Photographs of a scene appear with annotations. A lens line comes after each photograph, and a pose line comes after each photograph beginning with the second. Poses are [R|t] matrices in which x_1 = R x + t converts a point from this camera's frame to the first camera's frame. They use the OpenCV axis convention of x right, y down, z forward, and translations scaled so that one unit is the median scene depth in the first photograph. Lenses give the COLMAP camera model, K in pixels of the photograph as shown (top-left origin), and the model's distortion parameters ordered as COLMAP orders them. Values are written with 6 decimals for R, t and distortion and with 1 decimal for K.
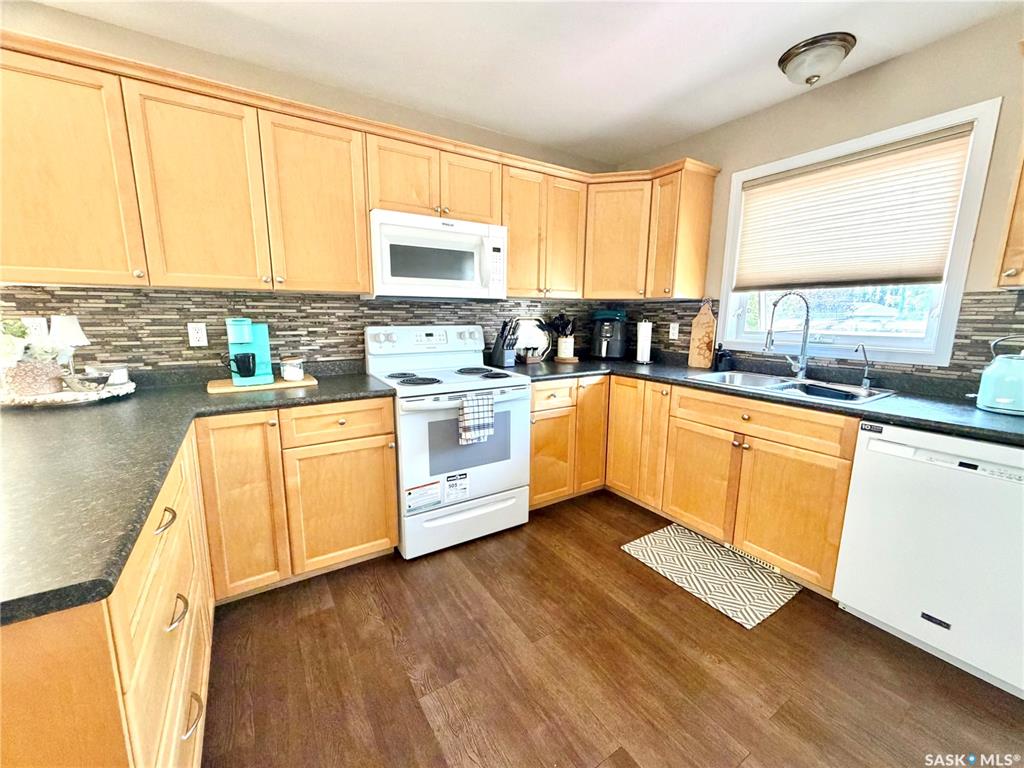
lens RADIAL K [[407.9, 0, 508.4], [0, 407.9, 385.3], [0, 0, 1]] dist [-0.000817, -0.000010]
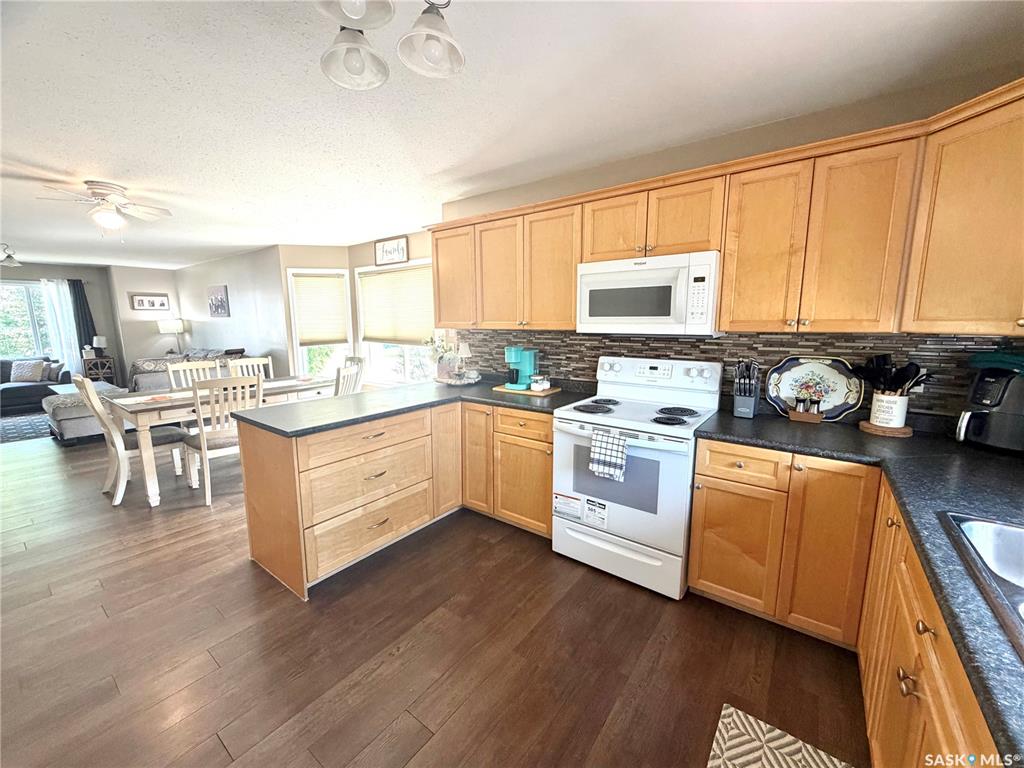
lens RADIAL K [[407.9, 0, 508.4], [0, 407.9, 385.3], [0, 0, 1]] dist [-0.000817, -0.000010]
pose [[0.349096, 0.139866, -0.926590, 0.715494], [-0.155428, 0.983745, 0.089935, -0.134988], [0.924107, 0.112622, 0.365161, 0.355990]]
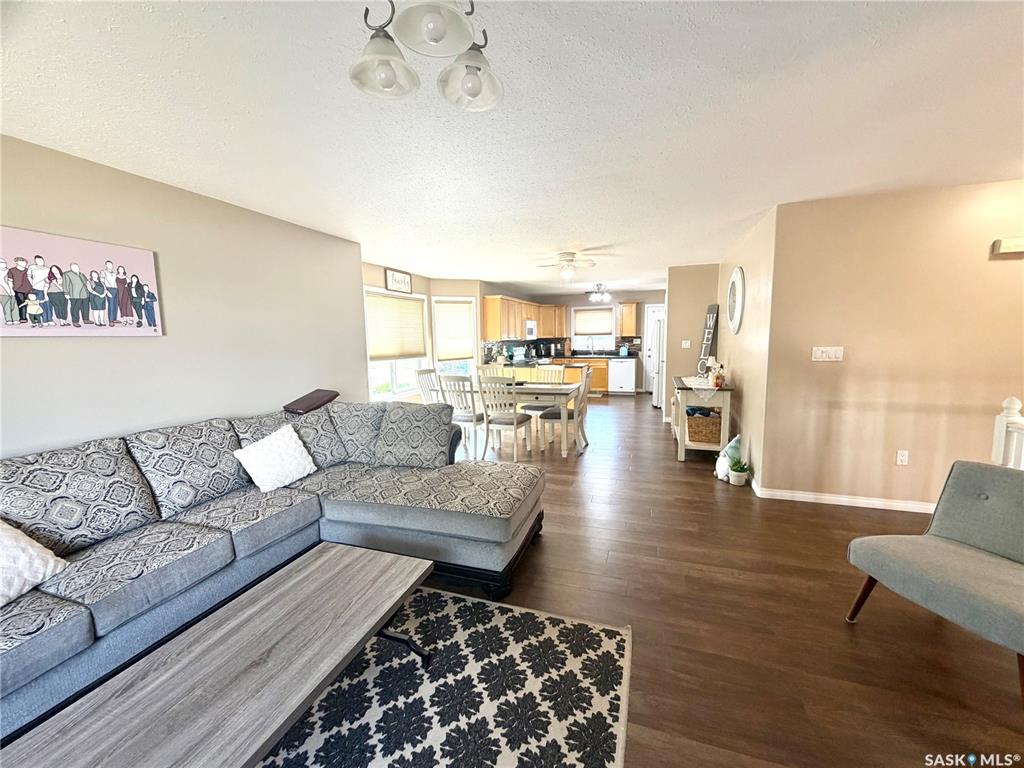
lens RADIAL K [[407.9, 0, 508.4], [0, 407.9, 385.3], [0, 0, 1]] dist [-0.000817, -0.000010]
pose [[0.785649, -0.096761, 0.611059, -2.912956], [0.132810, 0.991045, -0.013824, 0.265902], [-0.604249, 0.092016, 0.791464, -2.065599]]
